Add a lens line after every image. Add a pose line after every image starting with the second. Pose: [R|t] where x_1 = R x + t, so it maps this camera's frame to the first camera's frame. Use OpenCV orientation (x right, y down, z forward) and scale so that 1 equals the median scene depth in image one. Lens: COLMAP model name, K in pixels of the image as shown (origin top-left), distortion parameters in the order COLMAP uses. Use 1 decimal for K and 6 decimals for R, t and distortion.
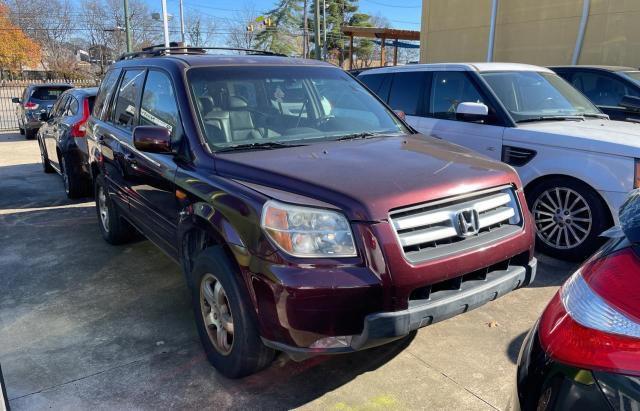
lens RADIAL K [[513.7, 0, 325.4], [0, 513.7, 206.4], [0, 0, 1]] dist [0.032011, -0.007366]
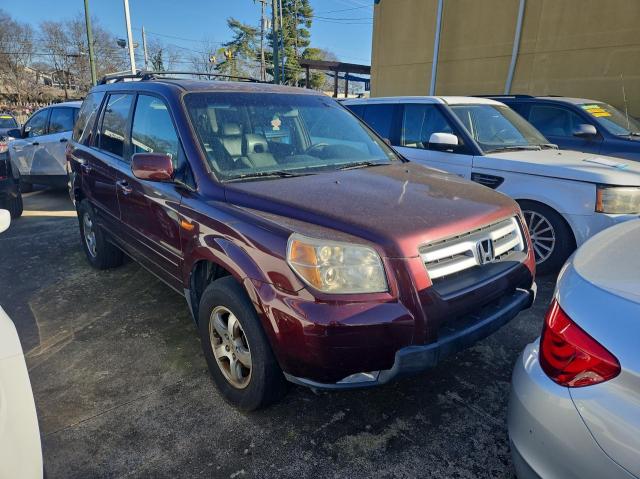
lens RADIAL K [[441.9, 0, 330.6], [0, 441.9, 237.7], [0, 0, 1]] dist [0.020471, -0.004705]
pose [[0.991818, -0.016141, 0.126636, -0.091033], [0.010659, 0.998982, 0.043844, -0.025702], [-0.127215, -0.042135, 0.990980, 0.105978]]
